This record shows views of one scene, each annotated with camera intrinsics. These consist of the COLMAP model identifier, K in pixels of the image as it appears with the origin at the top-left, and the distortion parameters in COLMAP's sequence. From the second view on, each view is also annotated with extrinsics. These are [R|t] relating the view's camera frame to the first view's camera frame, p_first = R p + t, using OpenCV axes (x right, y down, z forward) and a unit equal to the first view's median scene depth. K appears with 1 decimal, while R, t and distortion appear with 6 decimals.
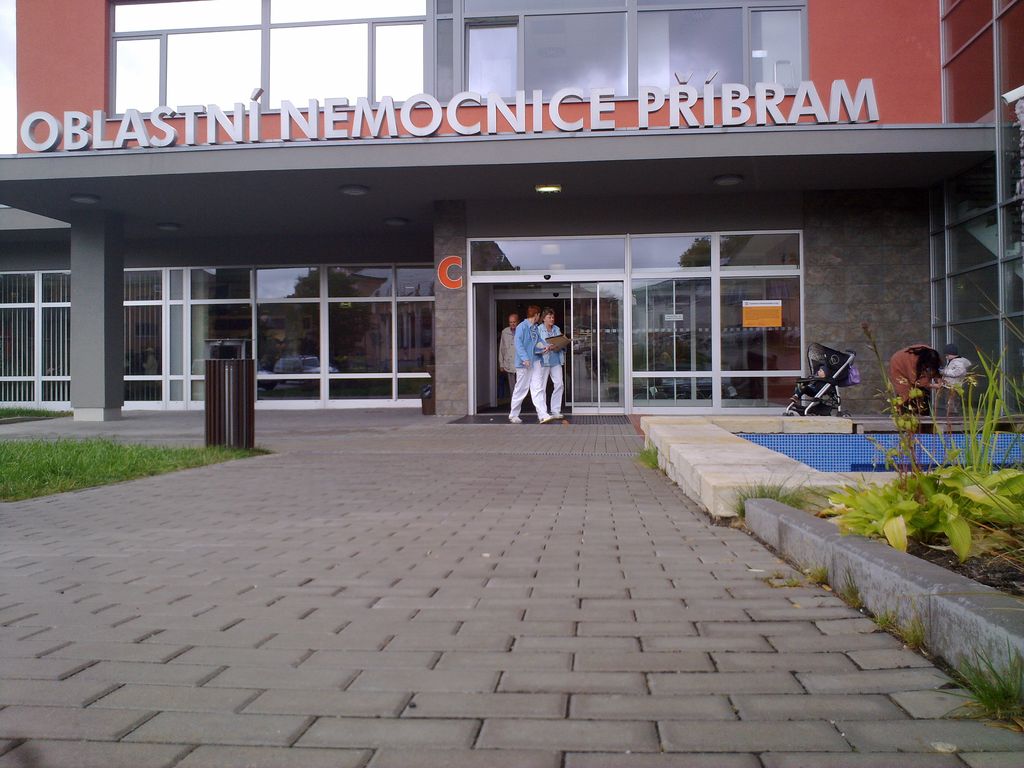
lens RADIAL K [[877.2, 0, 512.0], [0, 877.2, 384.0], [0, 0, 1]] dist [0.054962, -0.215251]
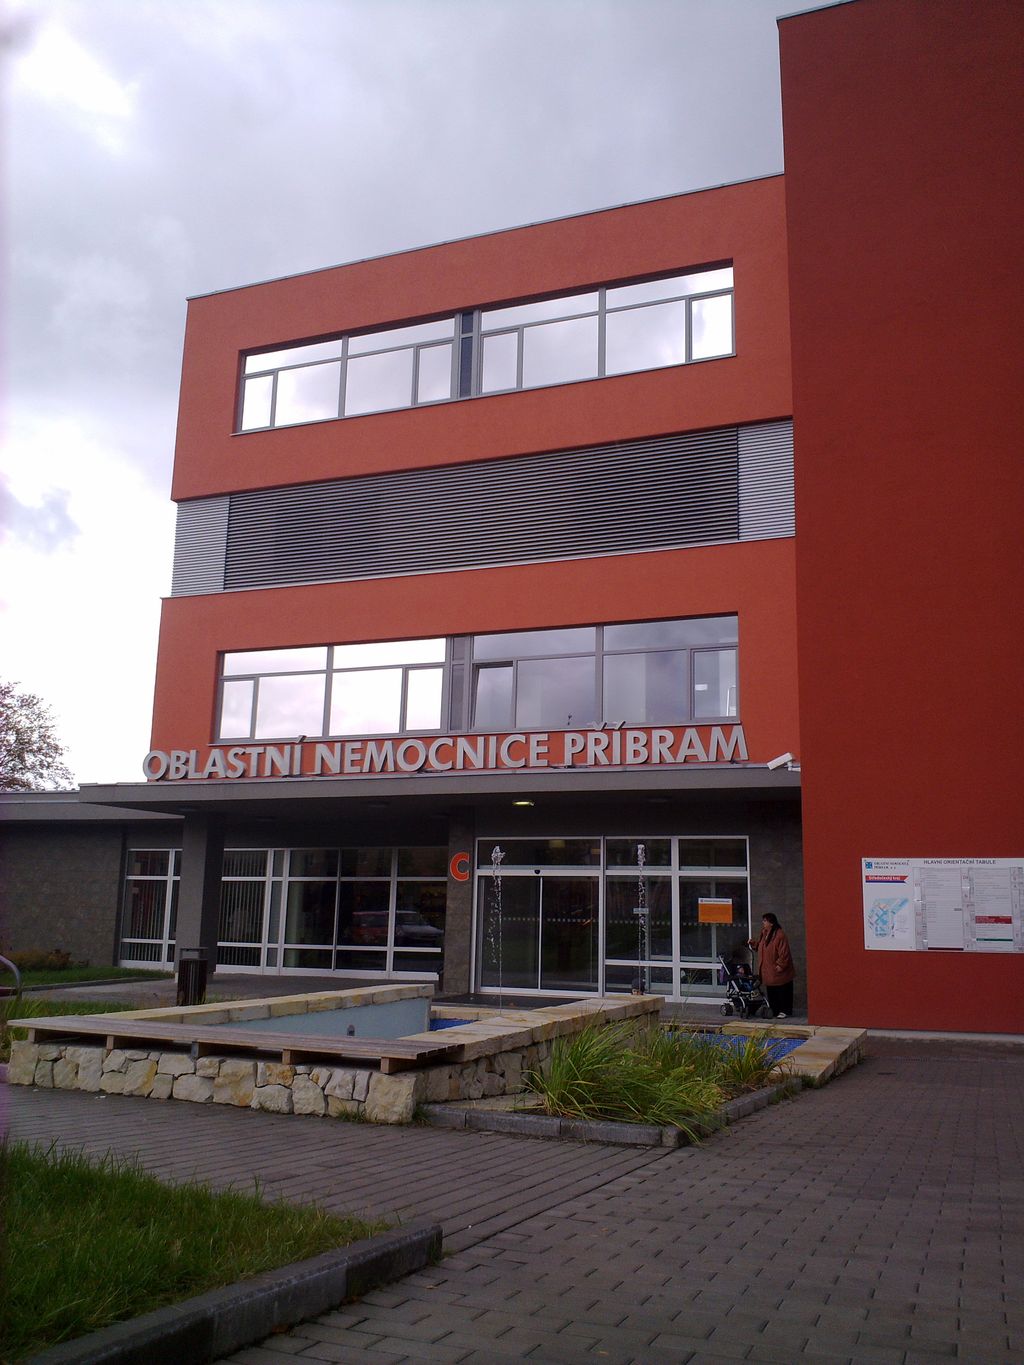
lens RADIAL K [[1169.3, 0, 512.0], [0, 1169.3, 682.5], [0, 0, 1]] dist [0.054962, -0.215251]
pose [[0.959601, -0.030199, -0.279740, 0.469886], [-0.029332, 0.978069, -0.206205, -0.048957], [0.279833, 0.206080, 0.937670, -0.543540]]
